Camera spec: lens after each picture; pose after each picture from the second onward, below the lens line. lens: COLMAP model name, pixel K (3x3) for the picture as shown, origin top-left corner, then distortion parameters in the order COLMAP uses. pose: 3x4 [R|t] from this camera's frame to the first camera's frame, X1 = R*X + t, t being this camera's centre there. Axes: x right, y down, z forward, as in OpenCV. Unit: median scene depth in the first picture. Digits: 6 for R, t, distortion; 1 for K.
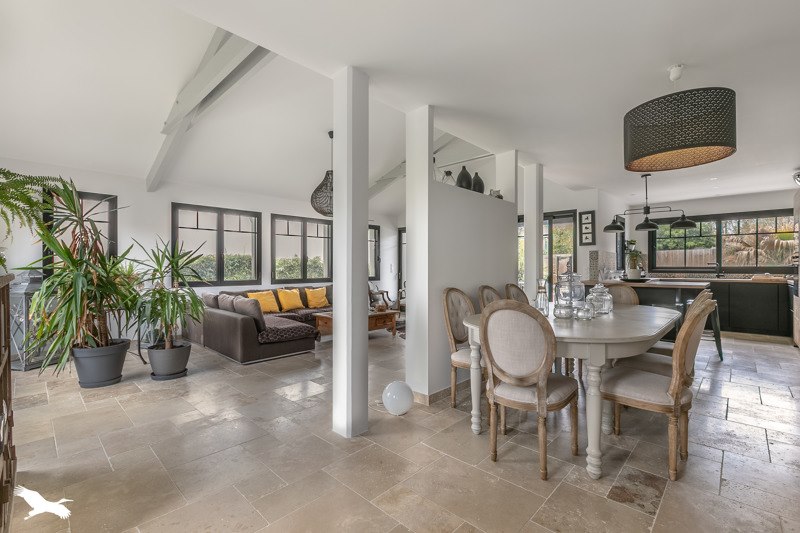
lens RADIAL K [[360.0, 0, 398.2], [0, 360.0, 268.8], [0, 0, 1]] dist [-0.000807, -0.000226]
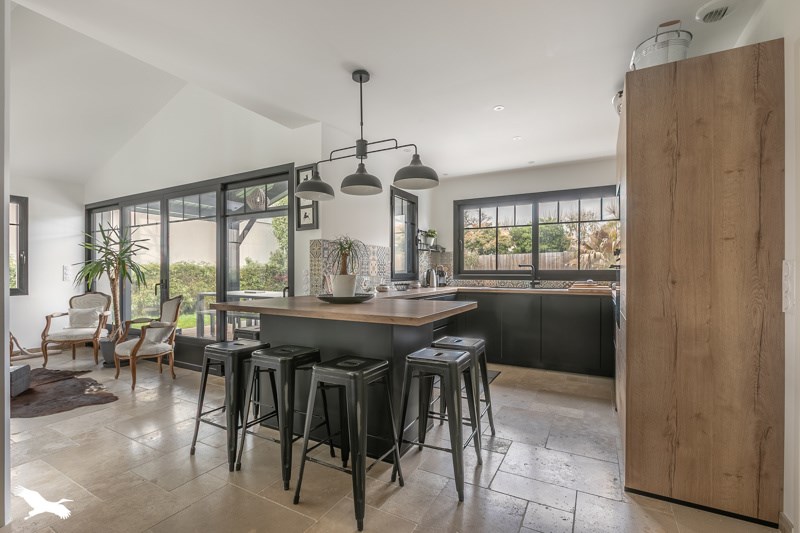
lens RADIAL K [[368.9, 0, 399.1], [0, 368.9, 272.4], [0, 0, 1]] dist [-0.028512, -0.000164]
pose [[0.965838, -0.000525, 0.259146, 0.439185], [0.001086, 0.999997, -0.002020, -0.000696], [-0.259145, 0.002233, 0.965836, 0.376495]]
